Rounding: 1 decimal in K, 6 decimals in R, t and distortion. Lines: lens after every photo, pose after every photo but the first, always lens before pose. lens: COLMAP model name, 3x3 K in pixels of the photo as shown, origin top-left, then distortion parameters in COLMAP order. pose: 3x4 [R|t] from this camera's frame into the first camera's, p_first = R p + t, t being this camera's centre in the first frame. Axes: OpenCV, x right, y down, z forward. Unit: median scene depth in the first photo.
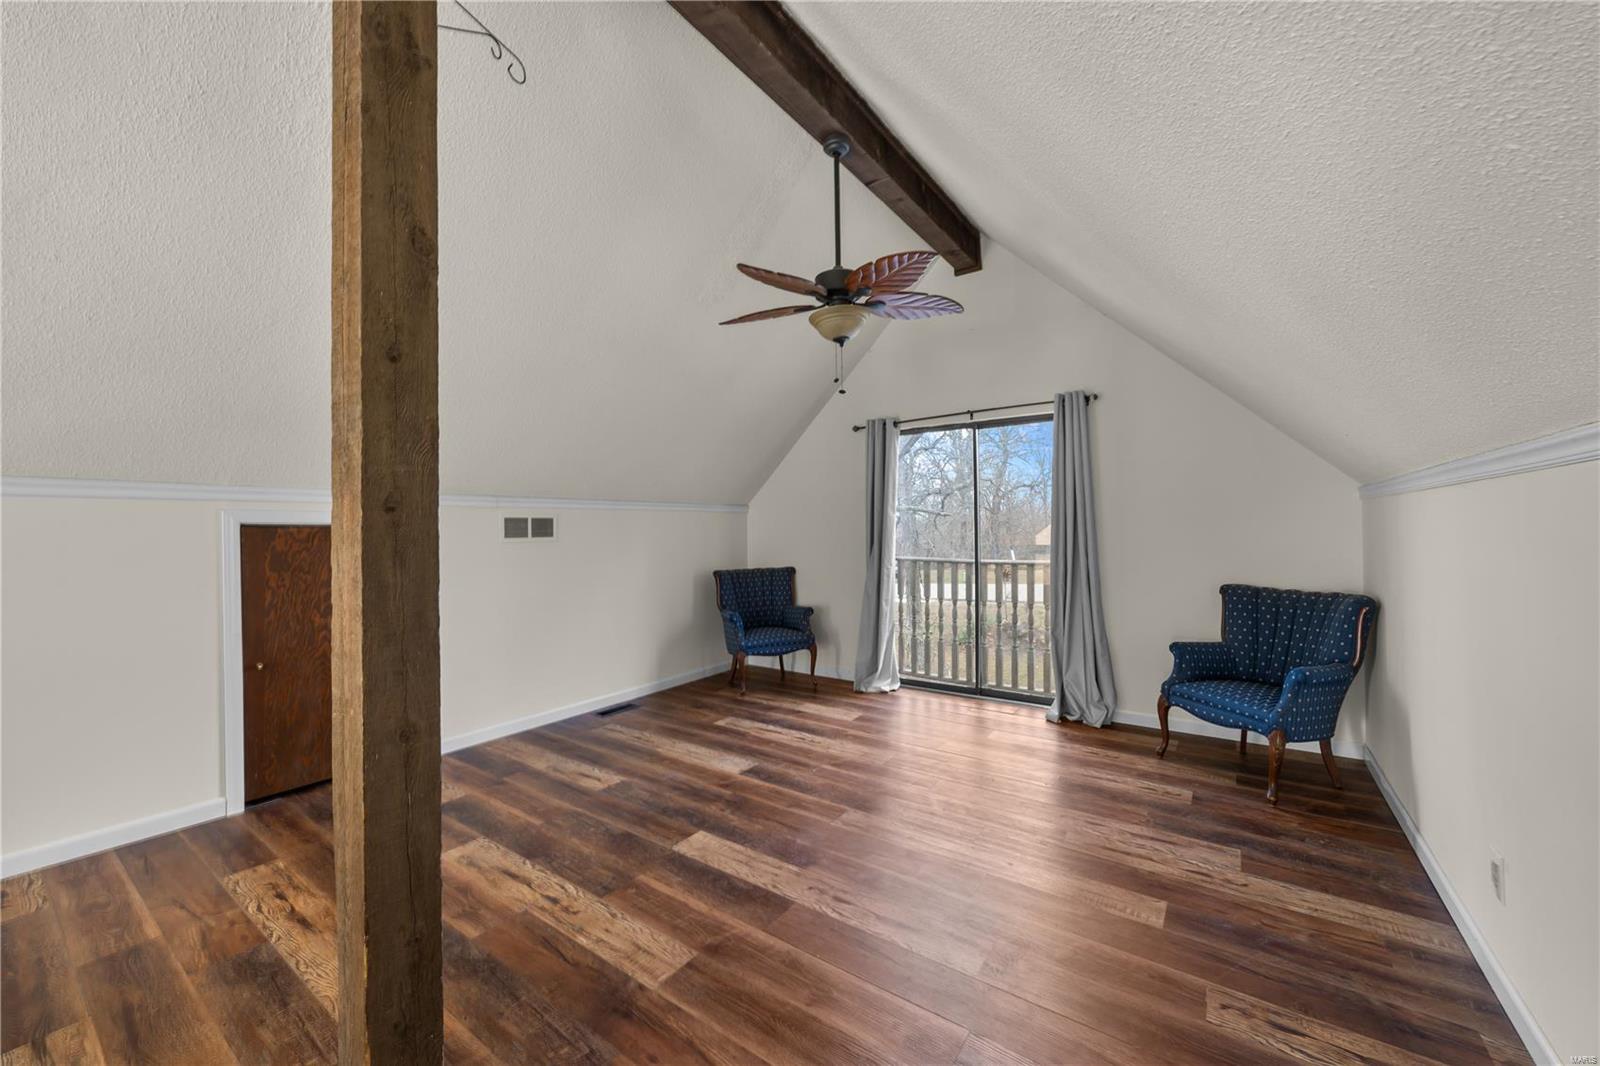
lens RADIAL K [[619.2, 0, 799.0], [0, 619.2, 538.3], [0, 0, 1]] dist [-0.000405, -0.000671]
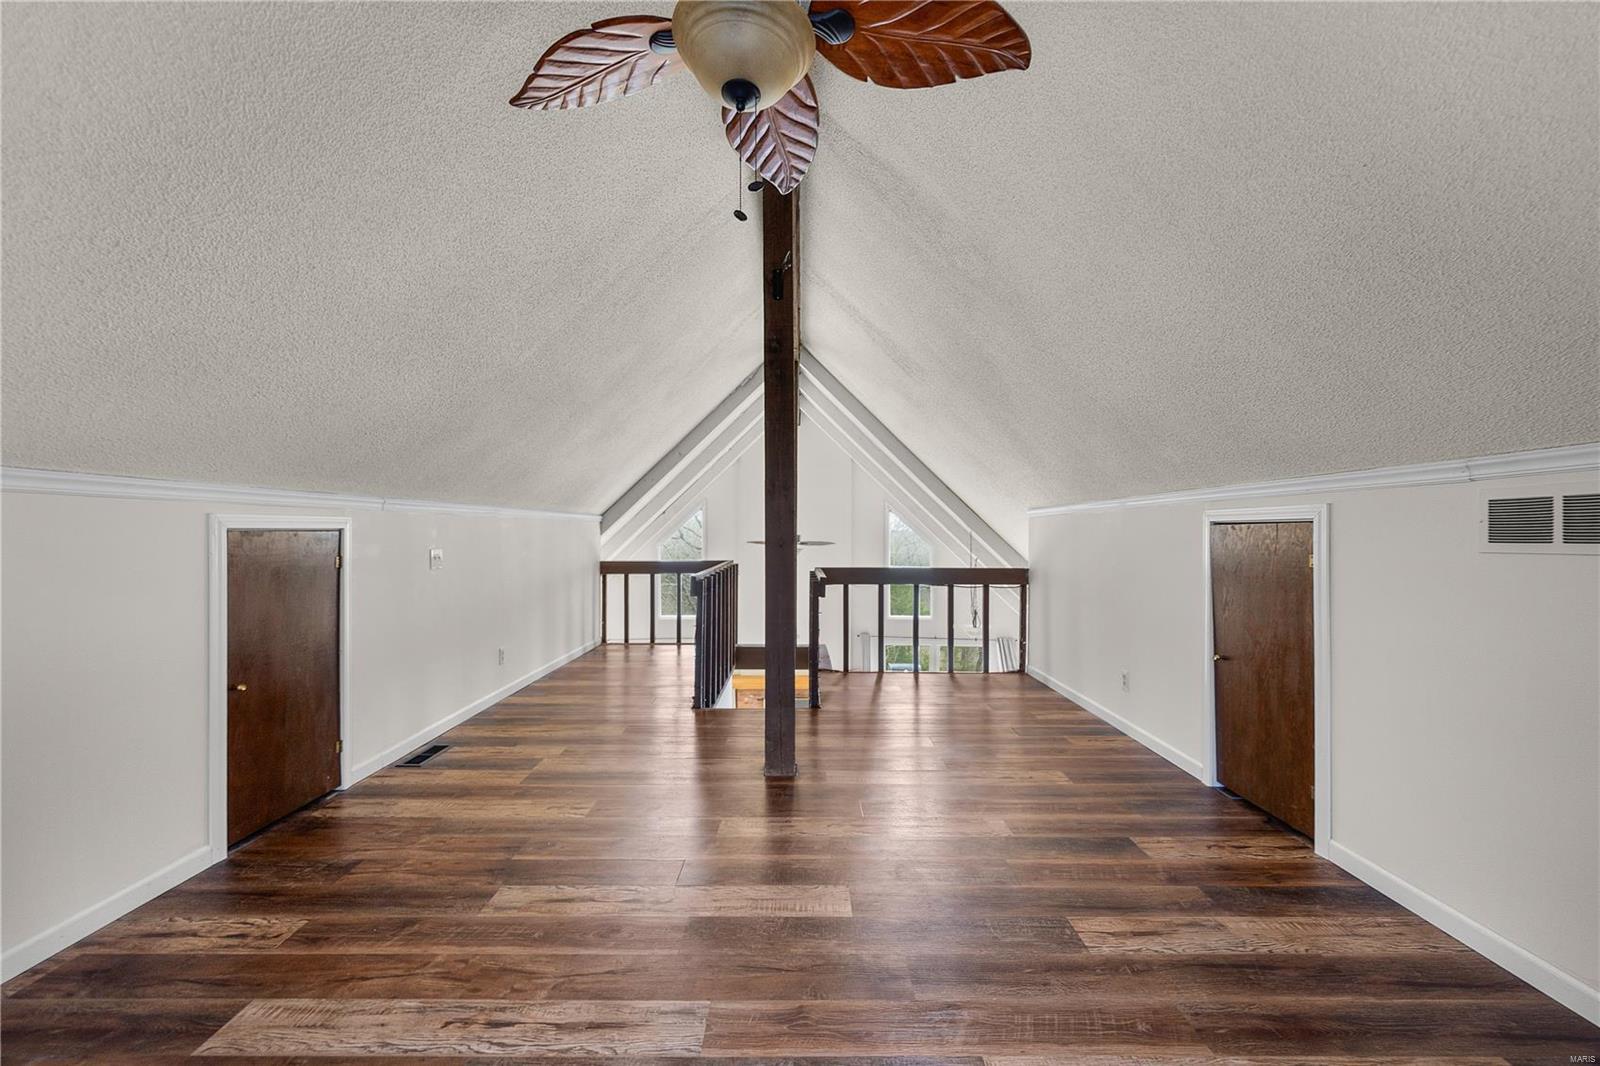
lens RADIAL K [[619.2, 0, 799.0], [0, 619.2, 538.3], [0, 0, 1]] dist [-0.000405, -0.000671]
pose [[-0.819883, 0.013251, -0.572377, 0.290927], [0.000006, 0.999732, 0.023136, -0.018688], [0.572531, 0.018966, -0.819664, 1.374083]]
